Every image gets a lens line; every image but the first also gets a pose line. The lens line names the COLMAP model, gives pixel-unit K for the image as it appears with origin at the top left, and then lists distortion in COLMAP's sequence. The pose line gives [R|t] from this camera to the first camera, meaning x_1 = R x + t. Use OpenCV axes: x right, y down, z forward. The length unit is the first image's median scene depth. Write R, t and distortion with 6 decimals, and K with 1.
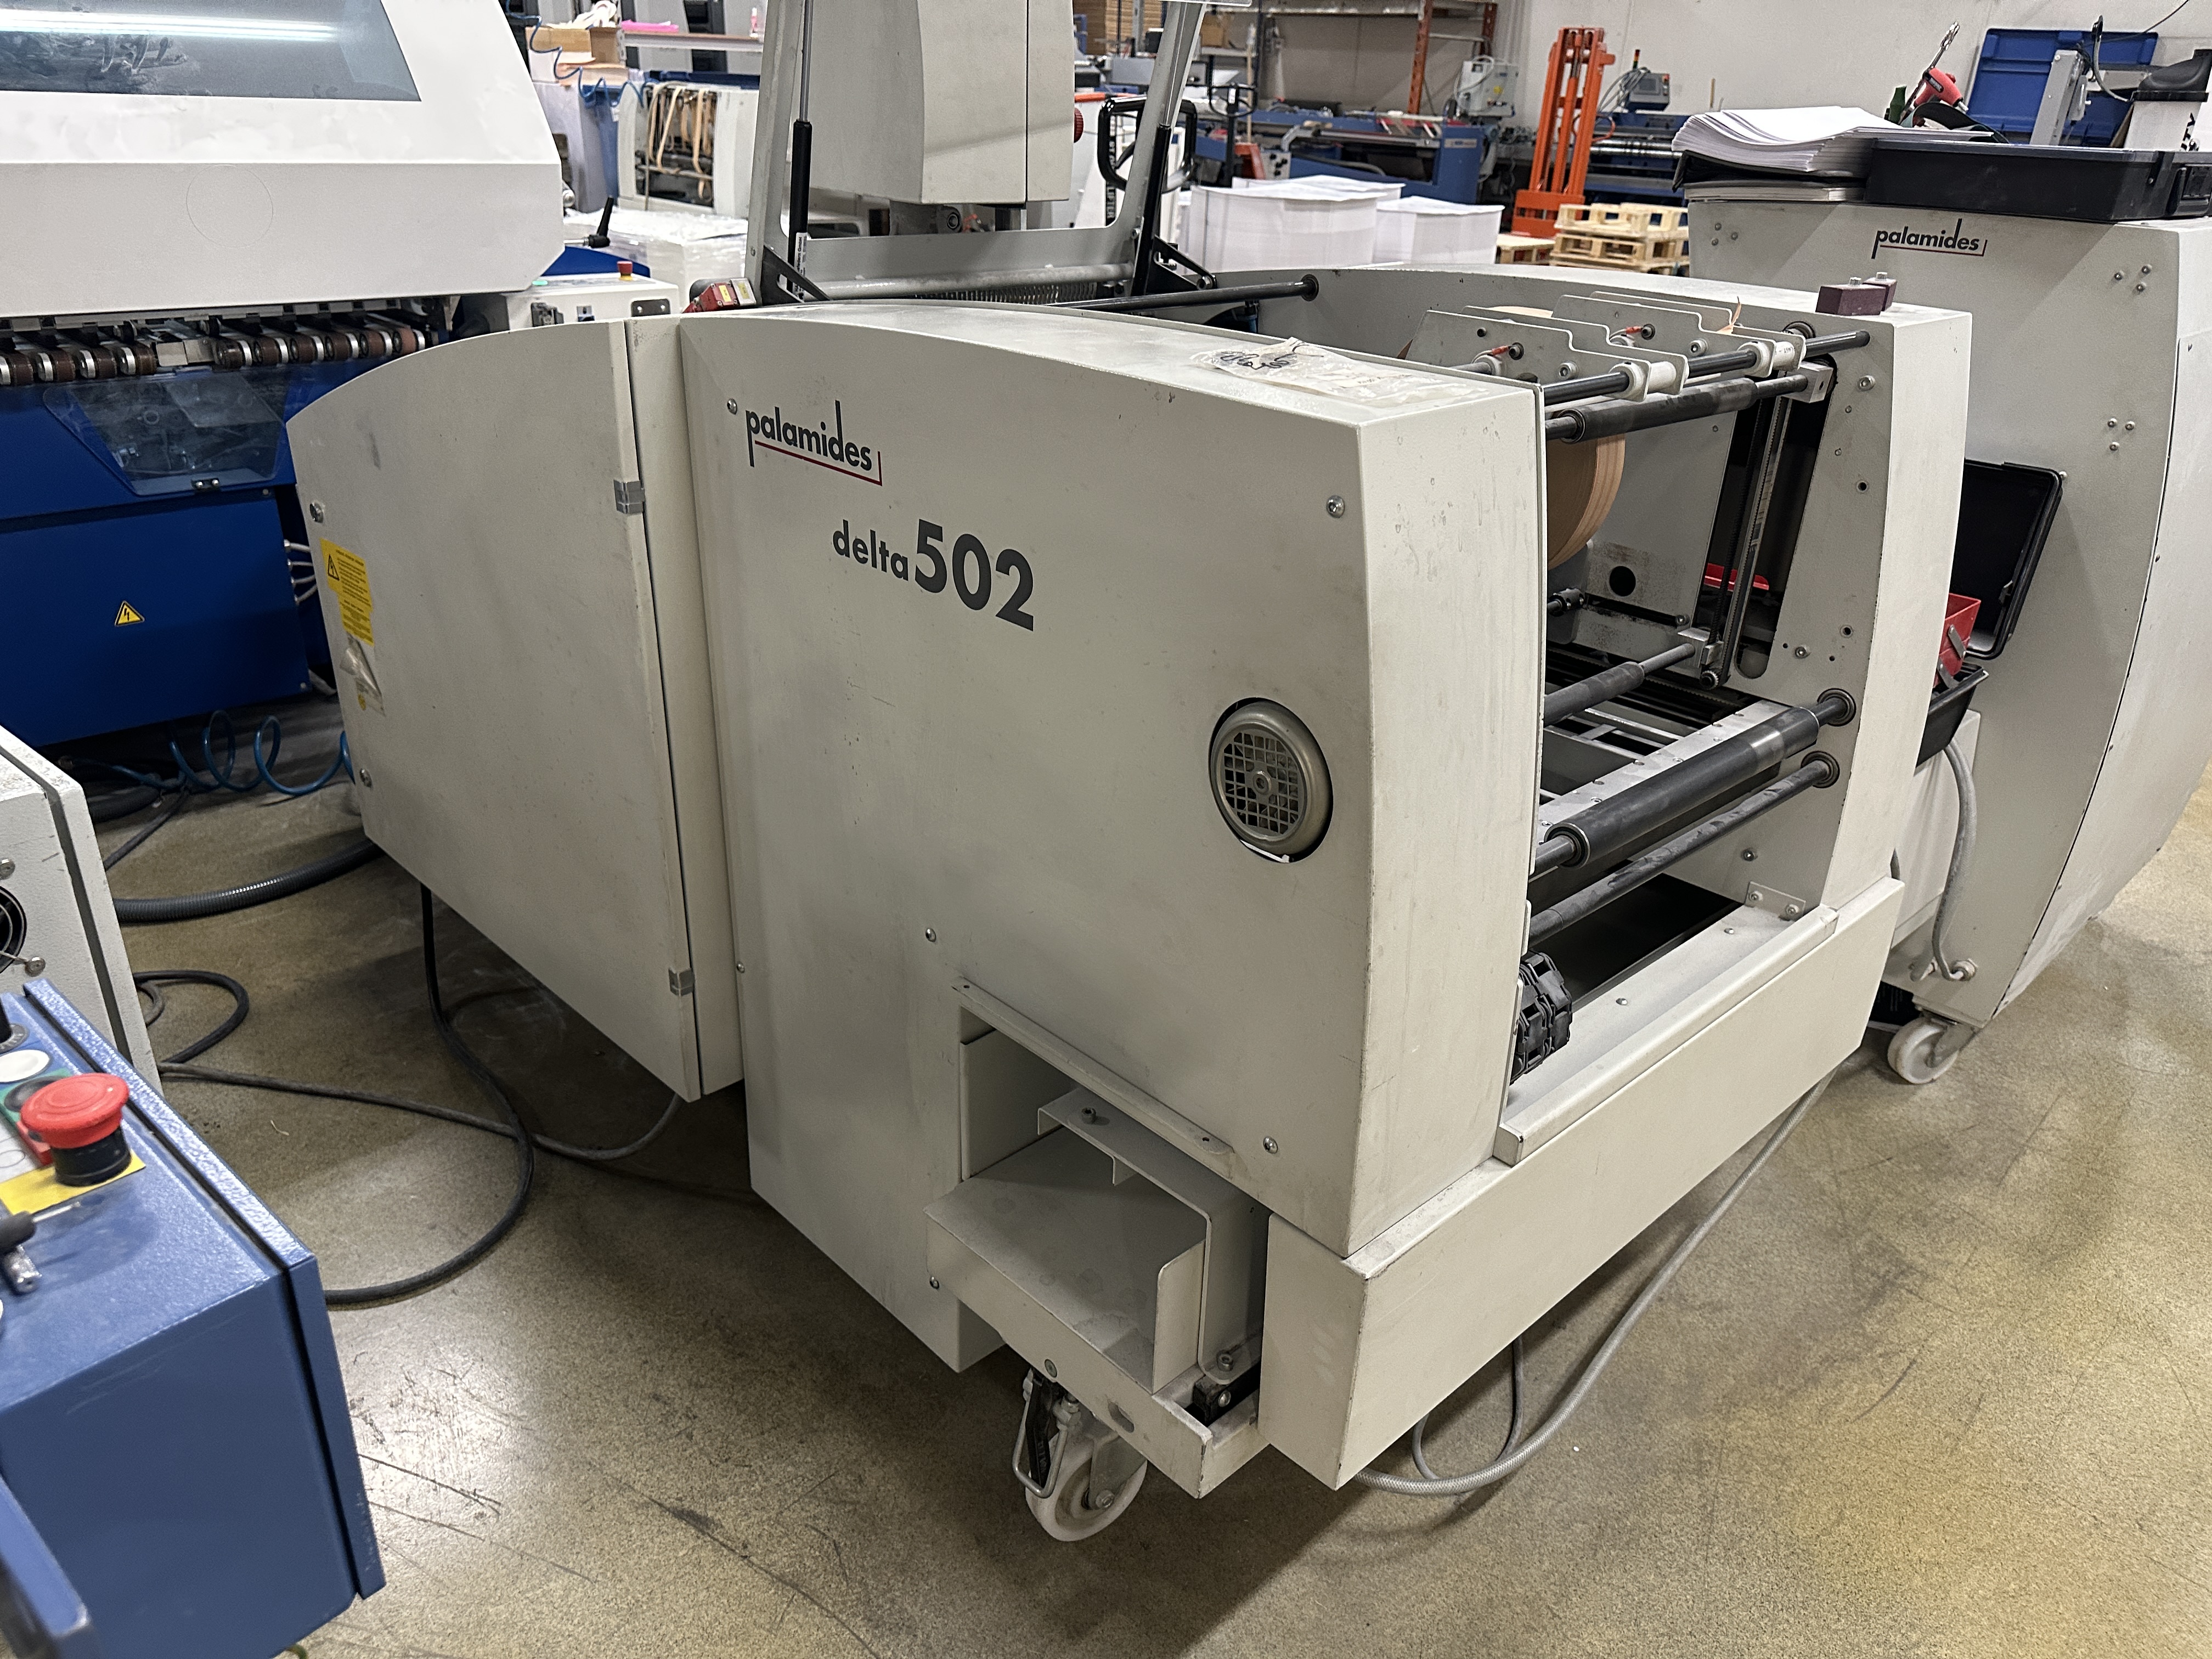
lens RADIAL K [[1578.2, 0, 1106.0], [0, 1578.2, 829.5], [0, 0, 1]] dist [0.064569, -0.093981]
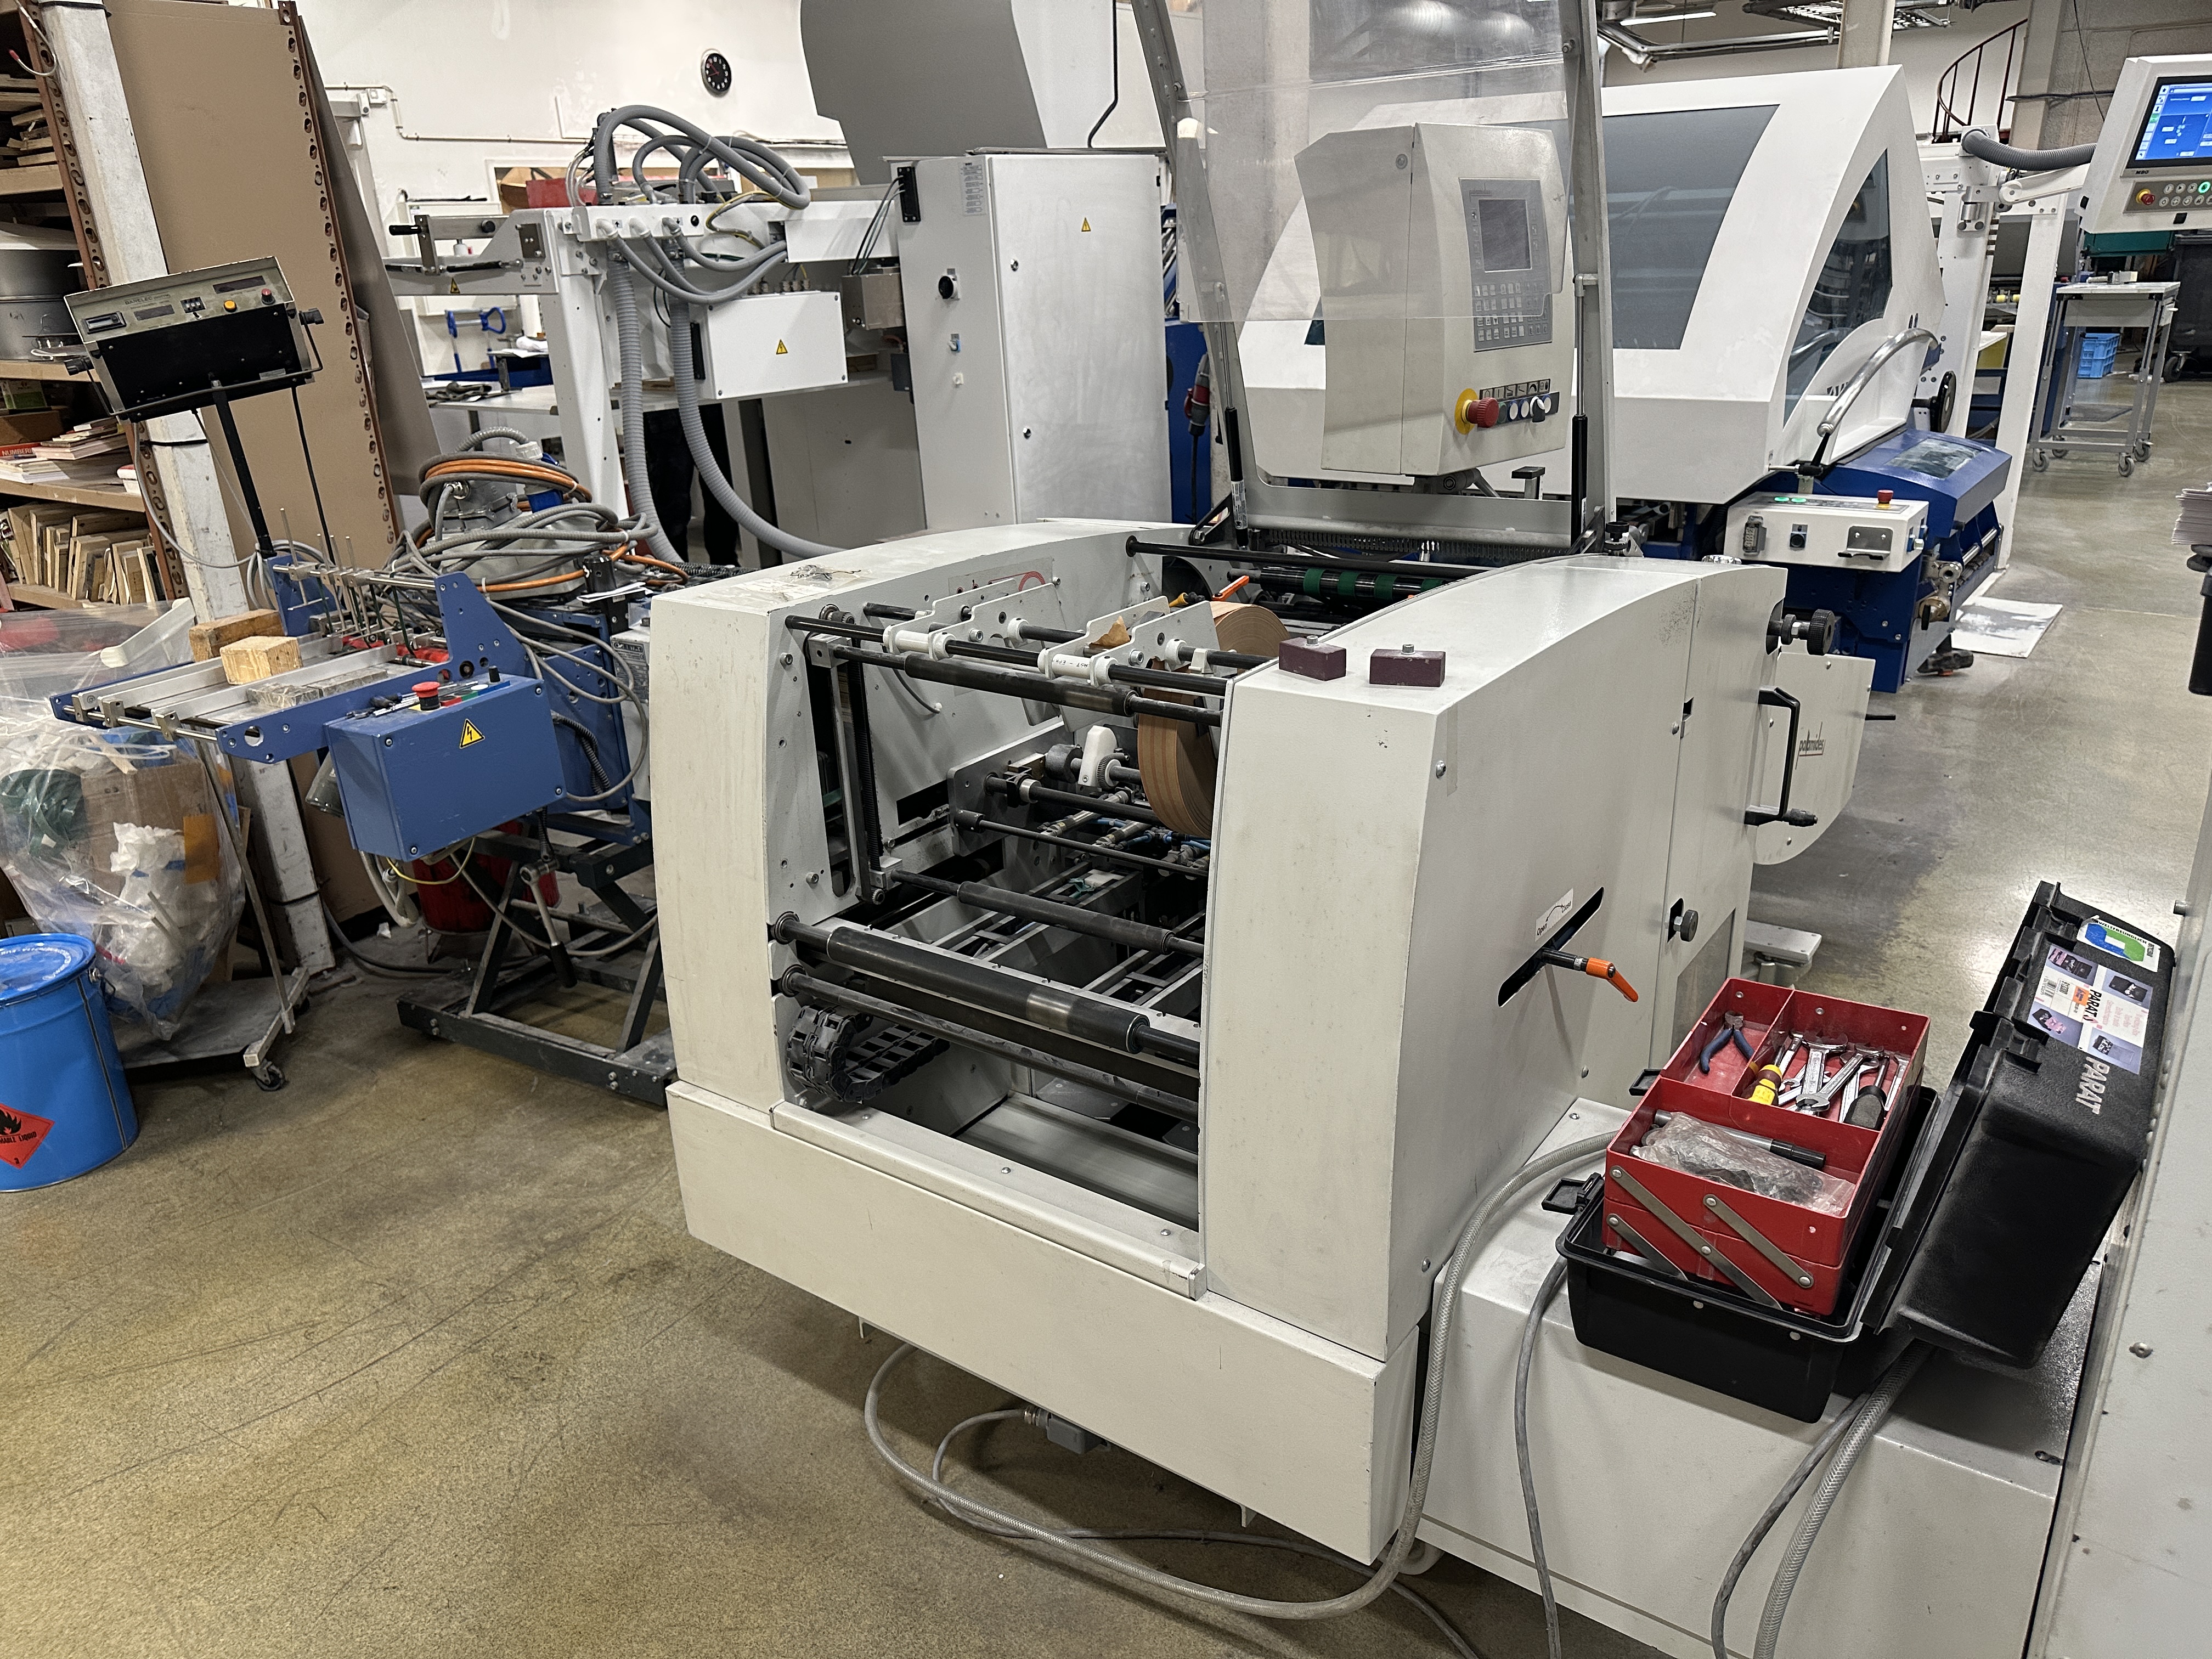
lens RADIAL K [[1578.2, 0, 1106.0], [0, 1578.2, 829.5], [0, 0, 1]] dist [0.064569, -0.093981]
pose [[0.185954, 0.308641, -0.932825, 1.155137], [-0.384441, 0.896551, 0.220003, -0.344242], [0.904227, 0.317705, 0.285372, 0.561772]]
